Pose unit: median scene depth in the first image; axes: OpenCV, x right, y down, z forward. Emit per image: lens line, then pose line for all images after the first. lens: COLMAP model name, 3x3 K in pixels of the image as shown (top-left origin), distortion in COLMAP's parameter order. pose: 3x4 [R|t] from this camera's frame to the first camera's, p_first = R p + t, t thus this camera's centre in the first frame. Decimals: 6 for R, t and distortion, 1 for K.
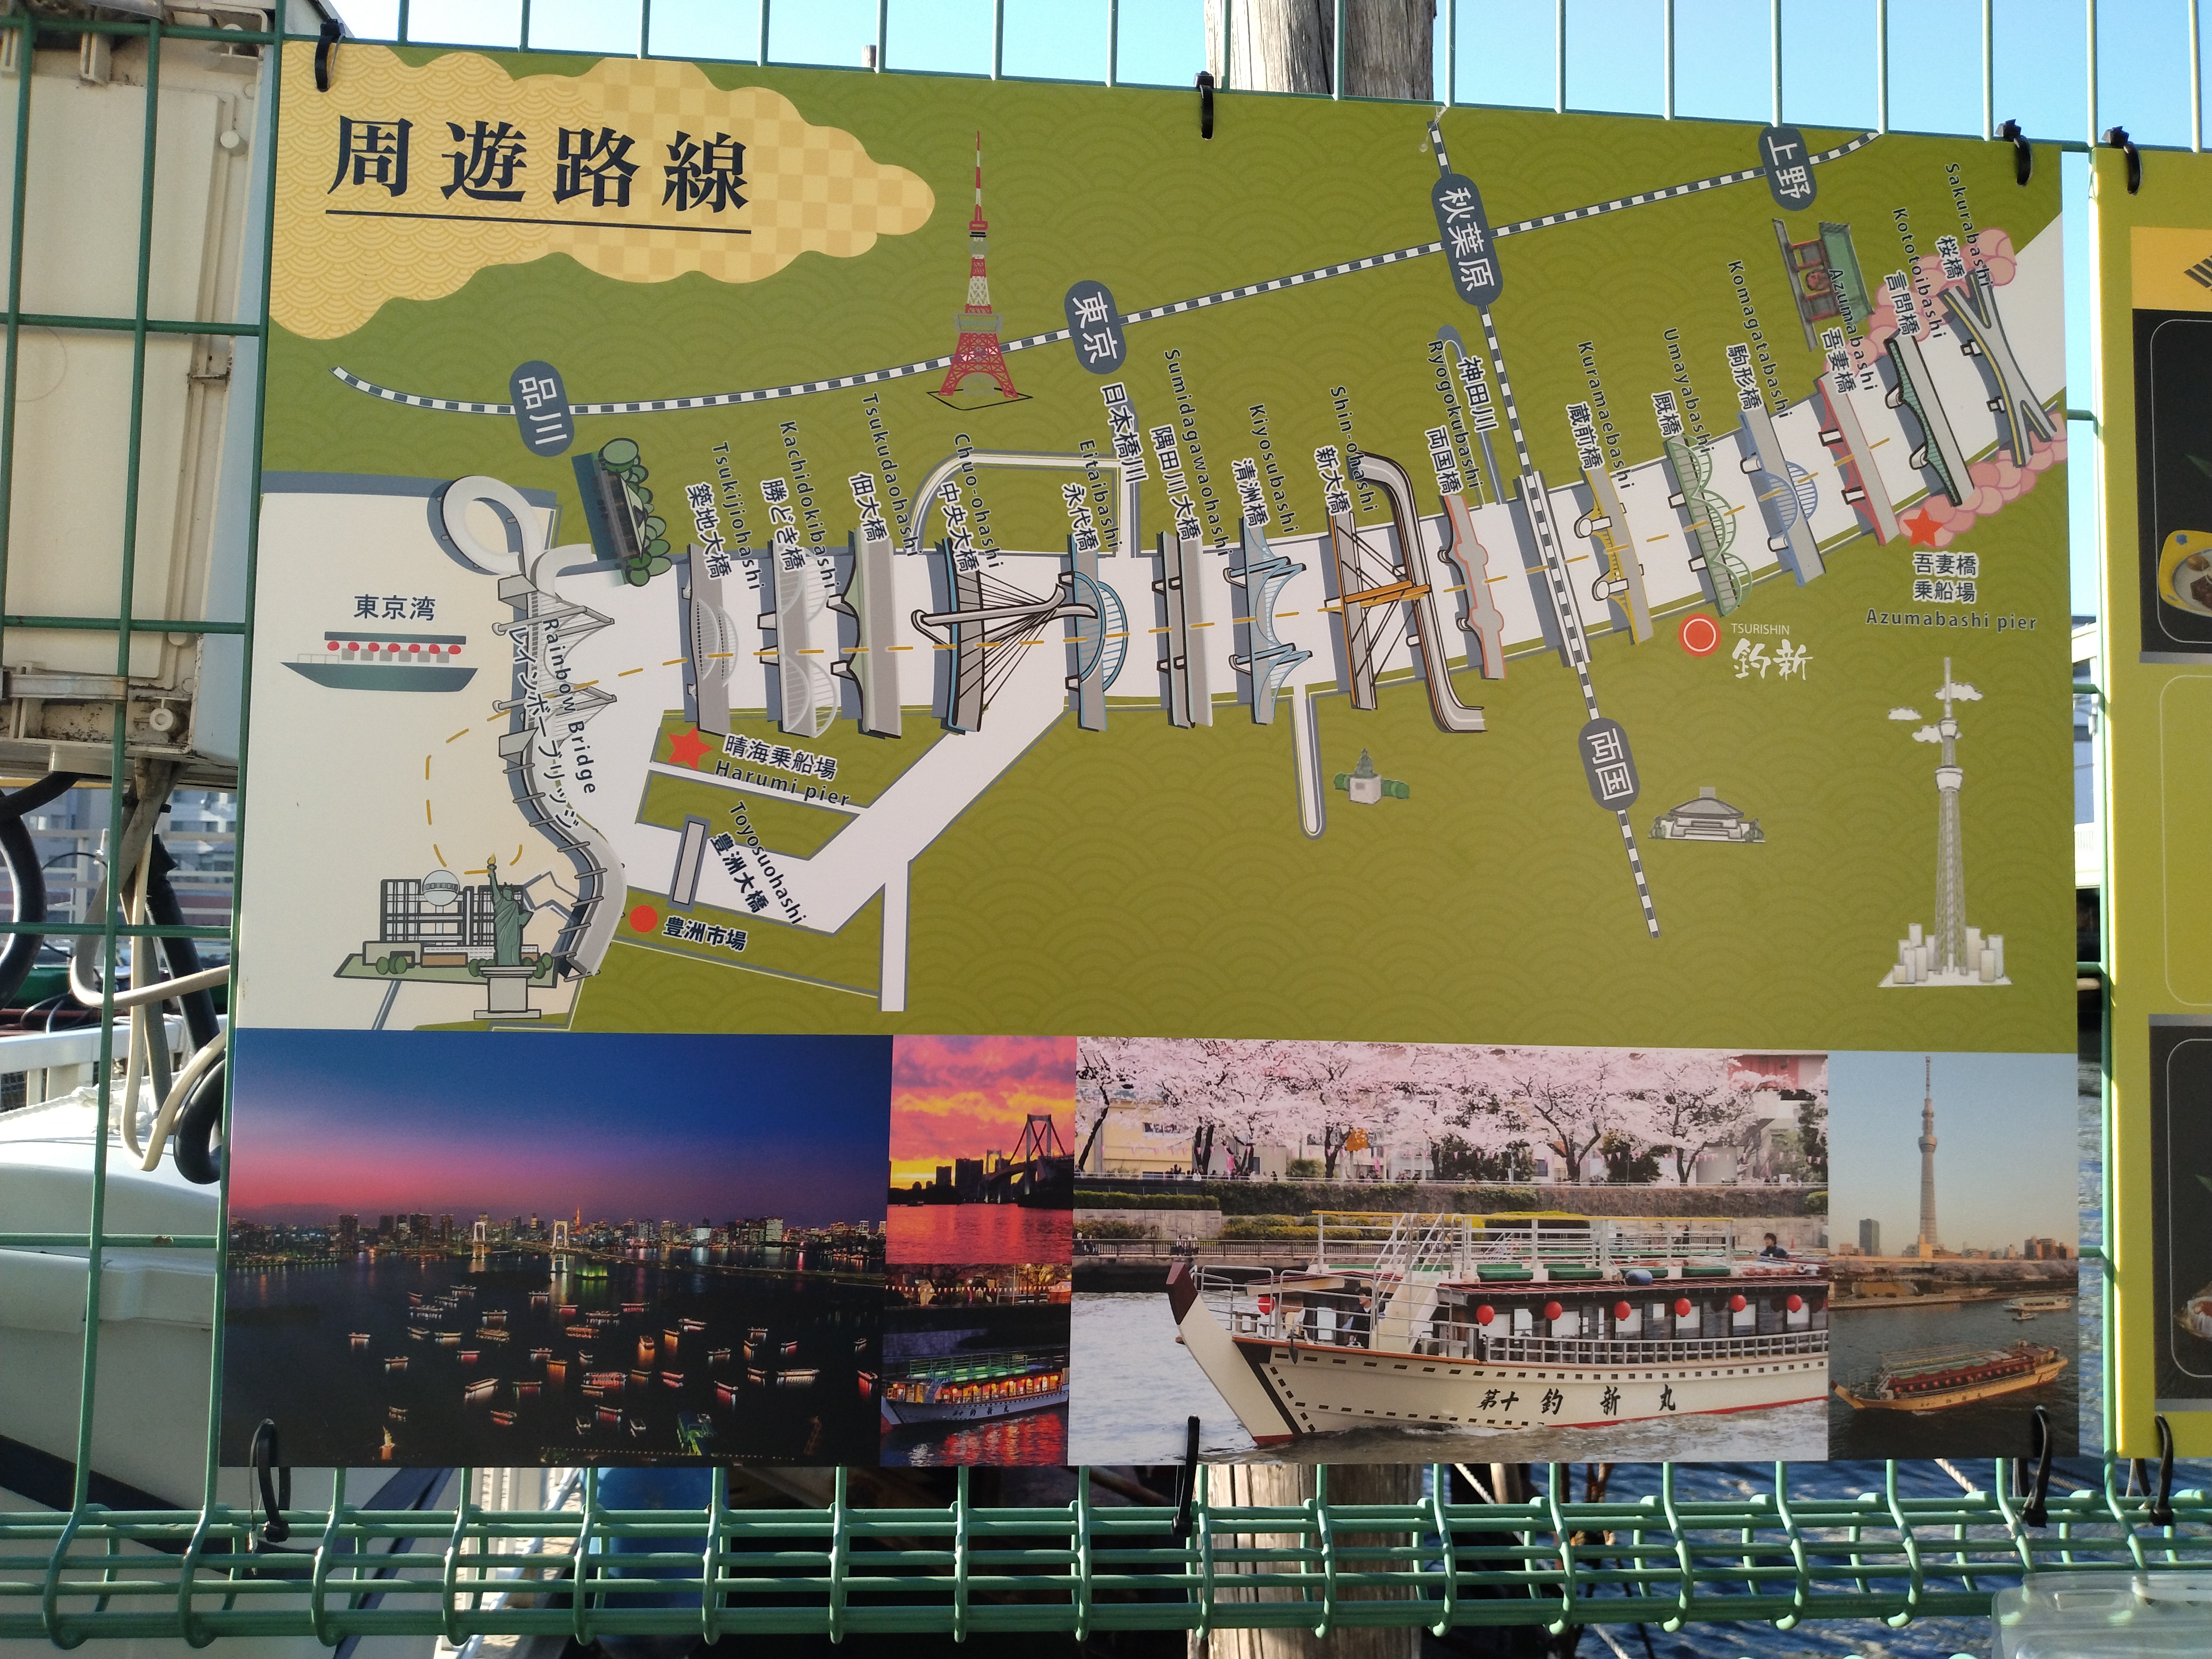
lens RADIAL K [[1664.6, 0, 1197.0], [0, 1664.6, 759.2], [0, 0, 1]] dist [-0.031607, 0.027409]
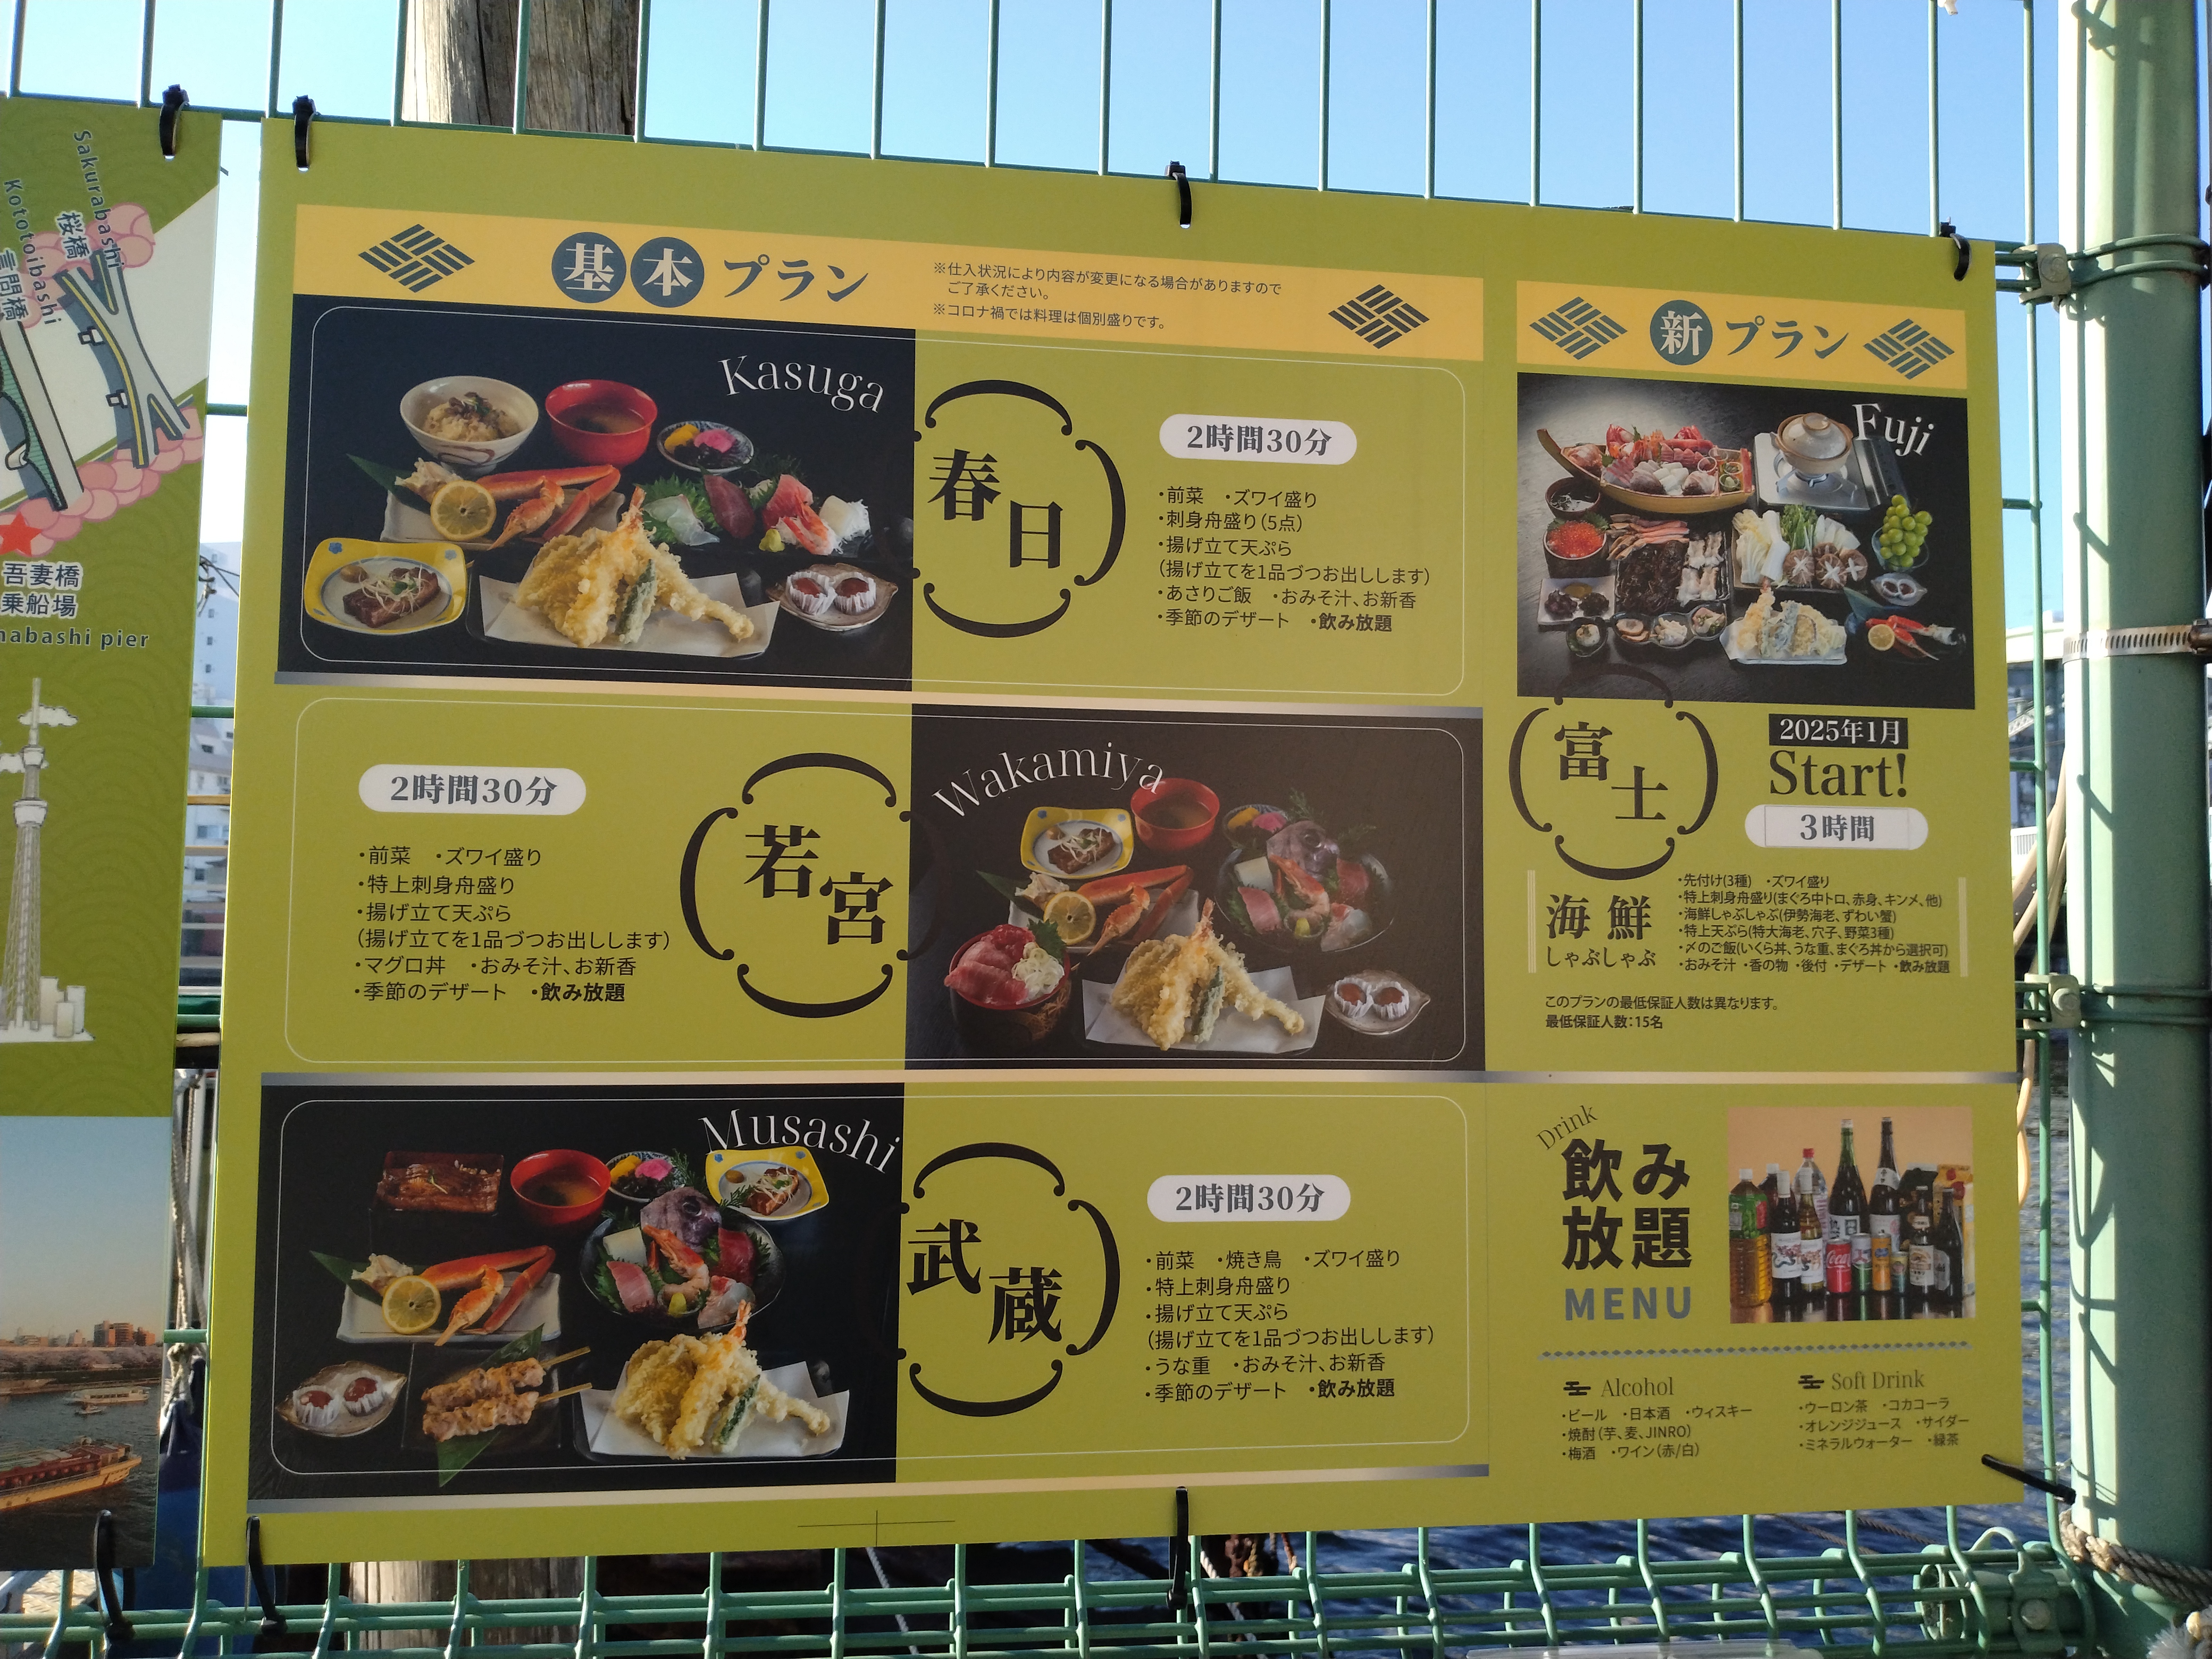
lens RADIAL K [[1664.6, 0, 1114.8], [0, 1664.6, 833.1], [0, 0, 1]] dist [-0.031607, 0.027409]
pose [[0.998893, -0.004491, 0.046823, 0.991655], [0.004543, 0.999989, -0.001007, 0.026301], [-0.046818, 0.001218, 0.998903, 0.075763]]
